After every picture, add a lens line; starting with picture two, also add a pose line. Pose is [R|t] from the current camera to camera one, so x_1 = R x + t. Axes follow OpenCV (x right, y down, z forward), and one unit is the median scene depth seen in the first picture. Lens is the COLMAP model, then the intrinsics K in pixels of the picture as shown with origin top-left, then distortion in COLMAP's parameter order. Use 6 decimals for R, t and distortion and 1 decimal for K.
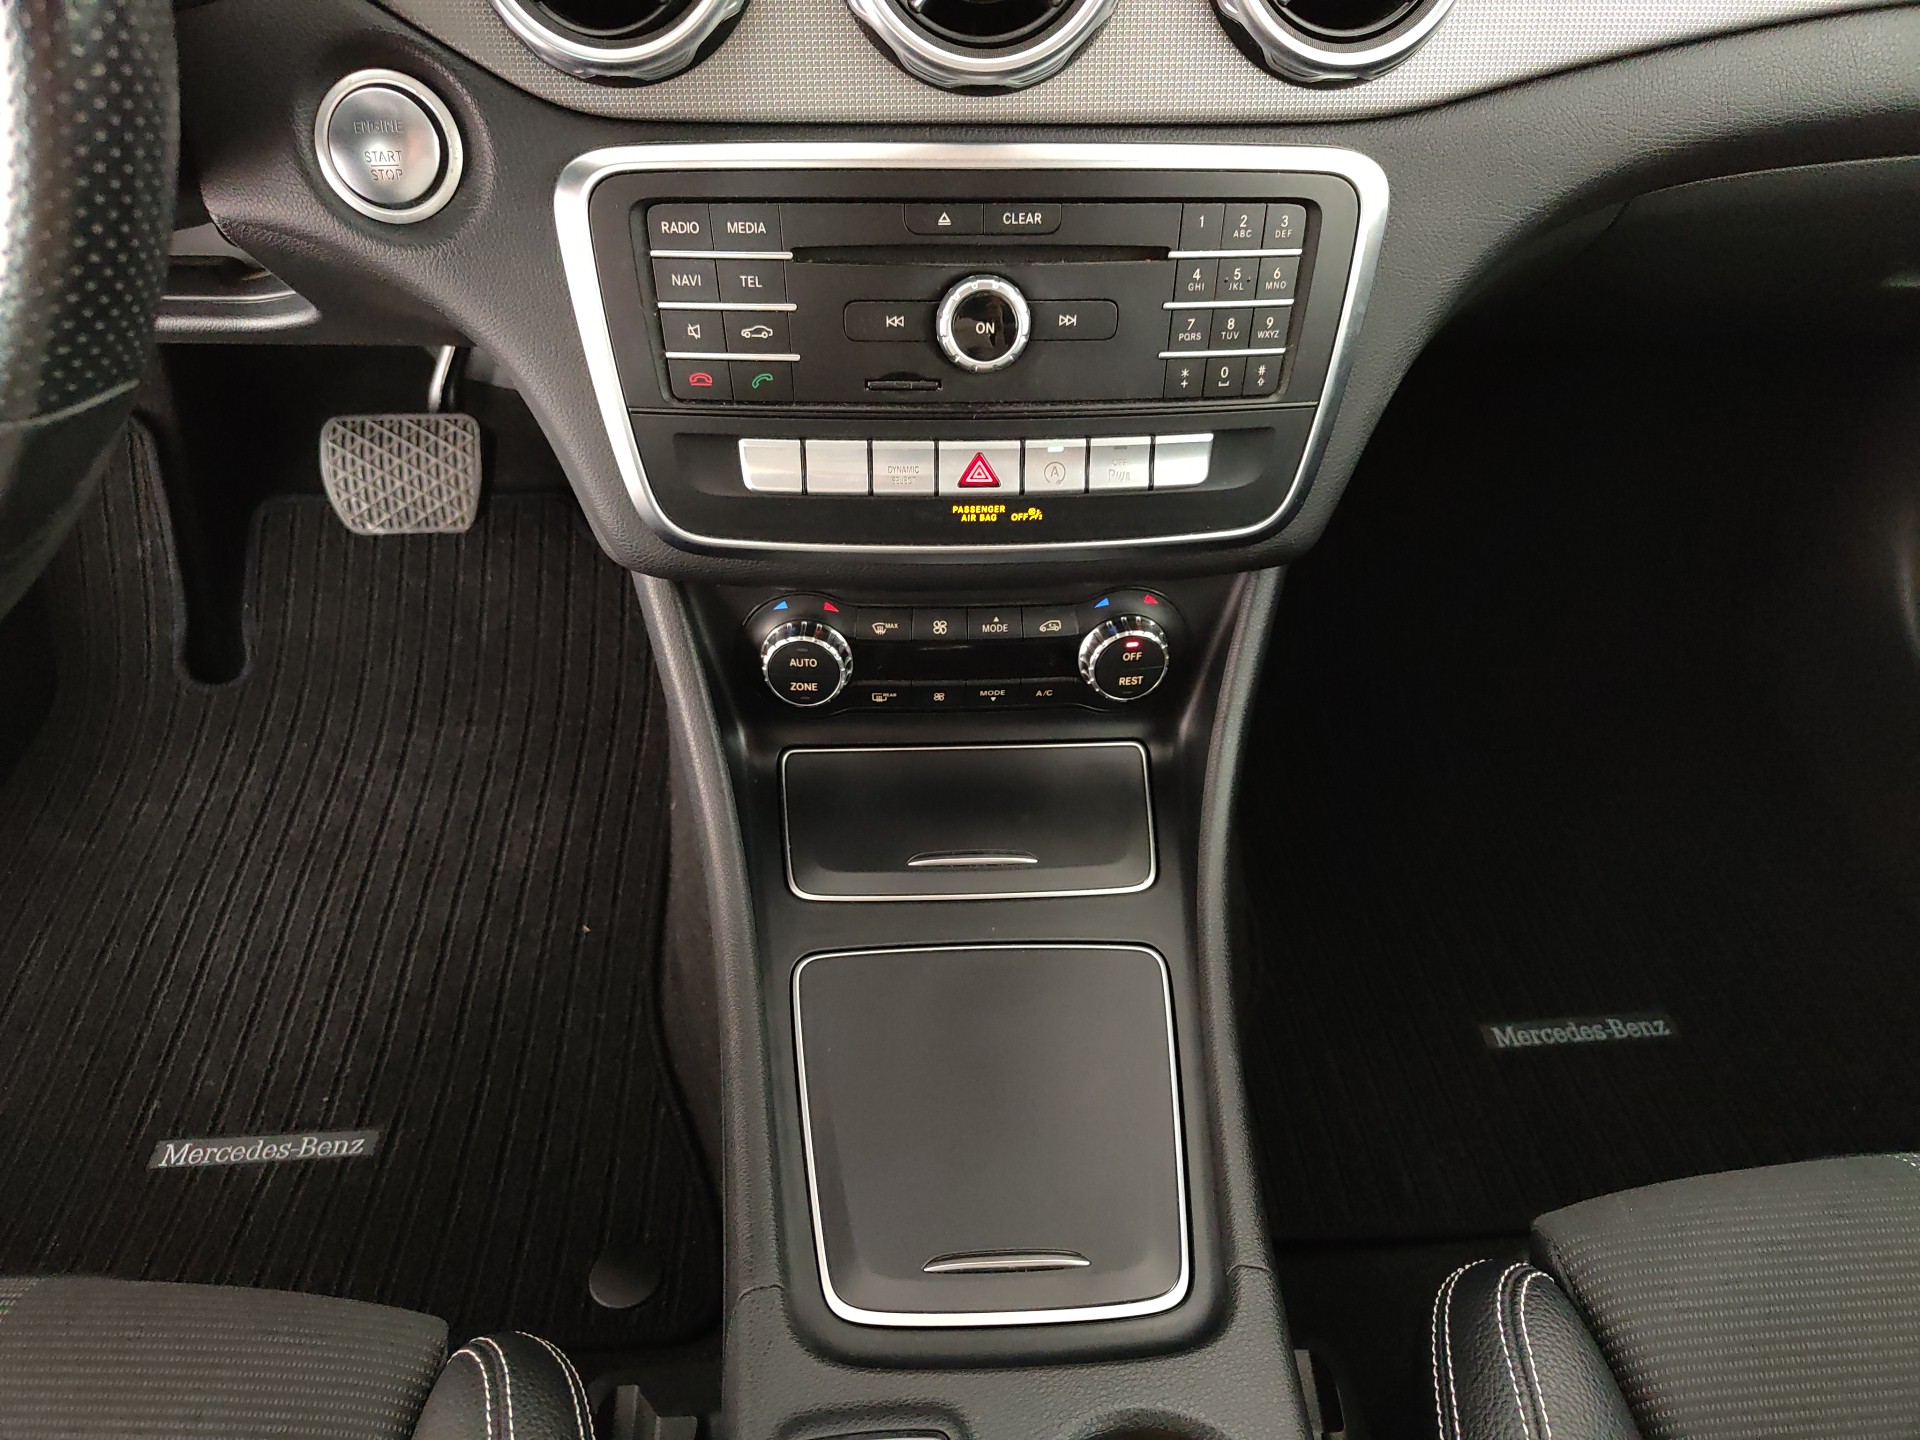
lens RADIAL K [[1343.0, 0, 948.6], [0, 1343.0, 723.2], [0, 0, 1]] dist [0.001953, -0.010058]
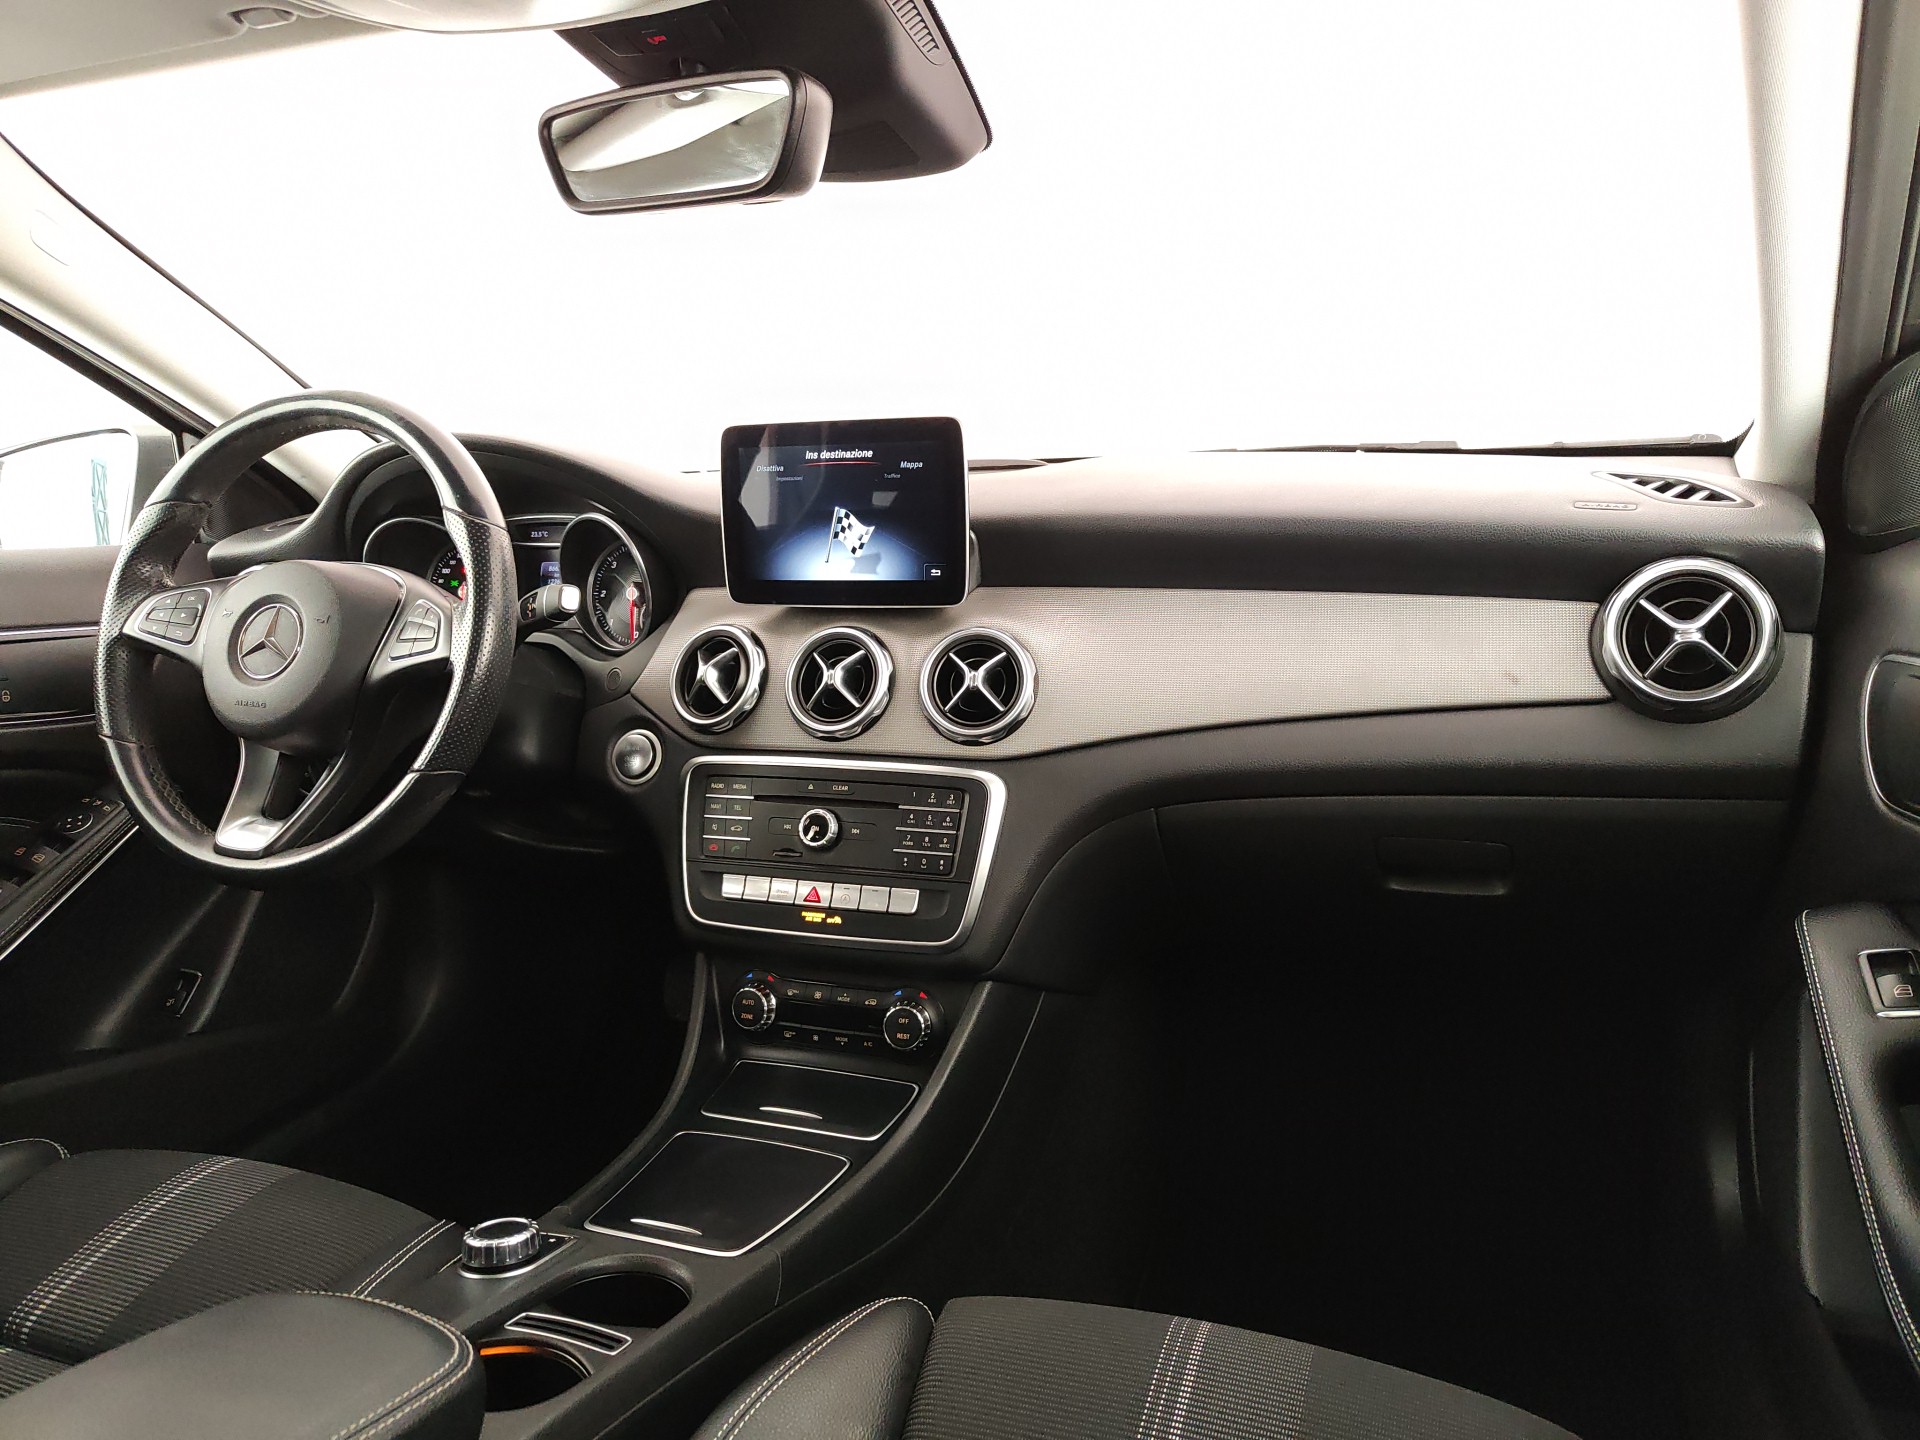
lens RADIAL K [[1343.0, 0, 972.3], [0, 1343.0, 717.3], [0, 0, 1]] dist [0.001953, -0.010058]
pose [[0.917553, 0.020511, -0.397085, 1.126839], [-0.241719, 0.821712, -0.516101, 0.640700], [0.315704, 0.569533, 0.758922, -0.737964]]
